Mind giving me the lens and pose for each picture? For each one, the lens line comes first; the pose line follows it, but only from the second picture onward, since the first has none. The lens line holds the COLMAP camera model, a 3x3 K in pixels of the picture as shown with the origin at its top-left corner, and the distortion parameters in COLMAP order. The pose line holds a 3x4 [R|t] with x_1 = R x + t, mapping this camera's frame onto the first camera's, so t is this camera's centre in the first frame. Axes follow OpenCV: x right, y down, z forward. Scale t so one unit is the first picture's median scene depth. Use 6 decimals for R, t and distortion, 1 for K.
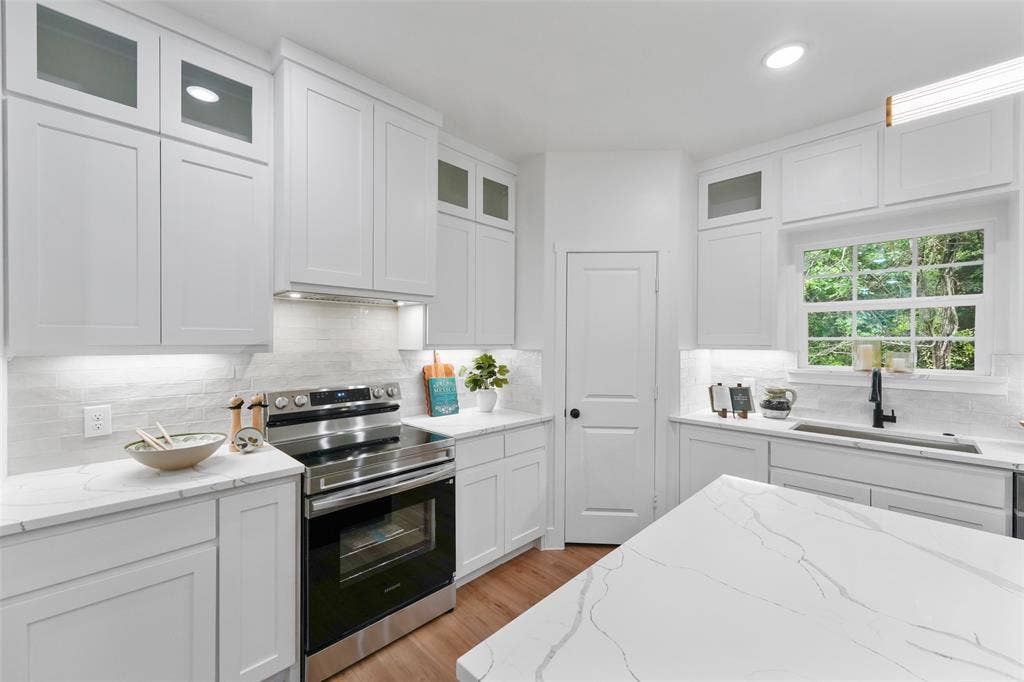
lens RADIAL K [[410.8, 0, 507.5], [0, 410.8, 342.6], [0, 0, 1]] dist [0.010963, -0.000399]
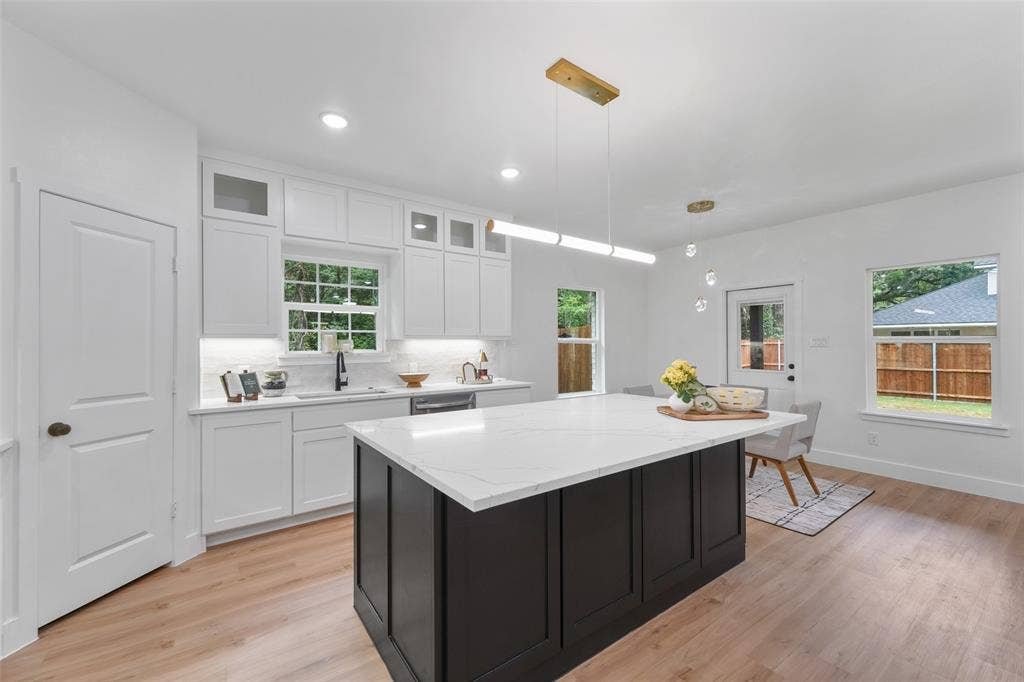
lens RADIAL K [[410.8, 0, 507.5], [0, 410.8, 342.6], [0, 0, 1]] dist [0.010963, -0.000399]
pose [[0.164444, -0.001083, 0.986386, -0.401232], [0.009763, 0.999952, -0.000530, 0.035809], [-0.986338, 0.009717, 0.164447, 0.146481]]
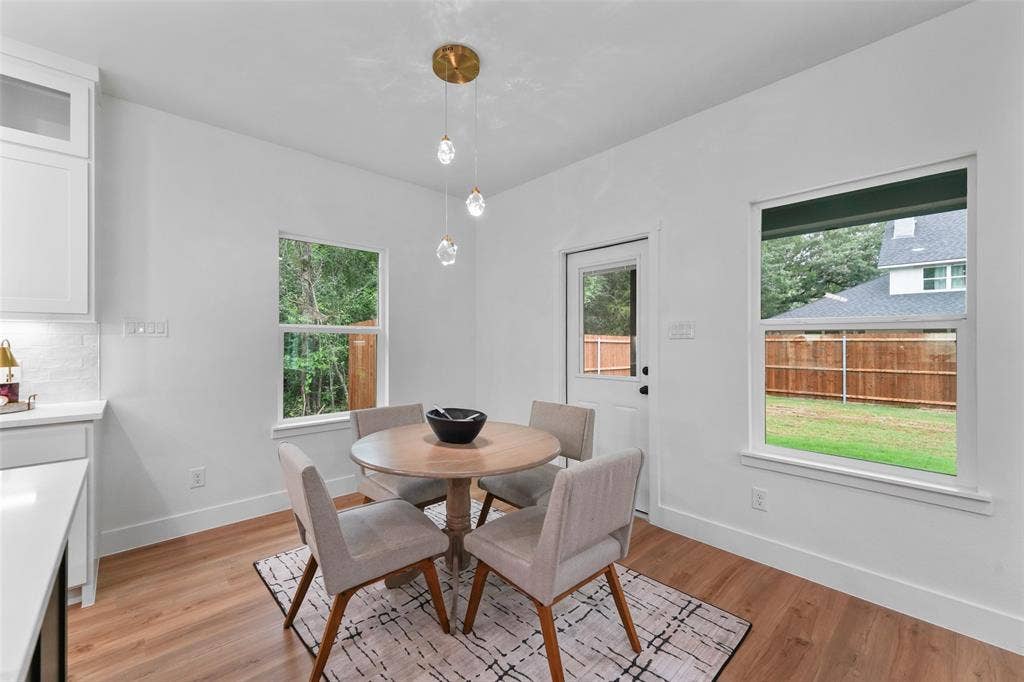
lens RADIAL K [[410.8, 0, 507.5], [0, 410.8, 342.6], [0, 0, 1]] dist [0.010963, -0.000399]
pose [[0.044956, -0.003143, 0.998984, 0.418467], [0.006105, 0.999977, 0.002871, 0.068546], [-0.998970, 0.005970, 0.044975, -0.428270]]
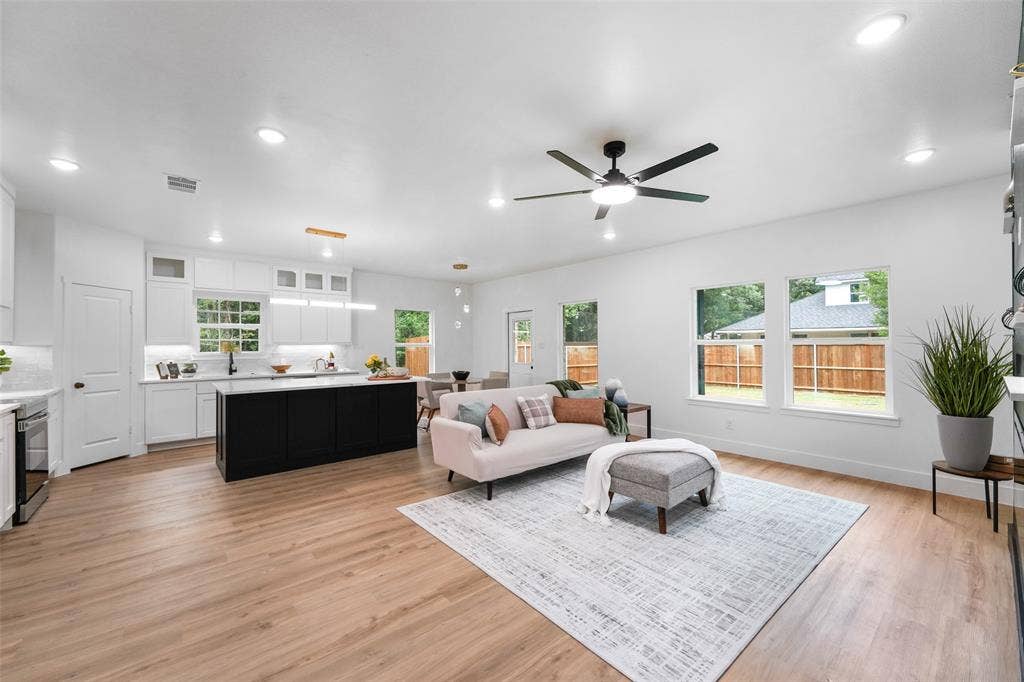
lens RADIAL K [[410.8, 0, 507.5], [0, 410.8, 342.6], [0, 0, 1]] dist [0.010963, -0.000399]
pose [[0.085398, 0.004340, 0.996337, -1.309692], [0.012841, 0.999903, -0.005456, 0.038110], [-0.996264, 0.013259, 0.085334, -0.799612]]
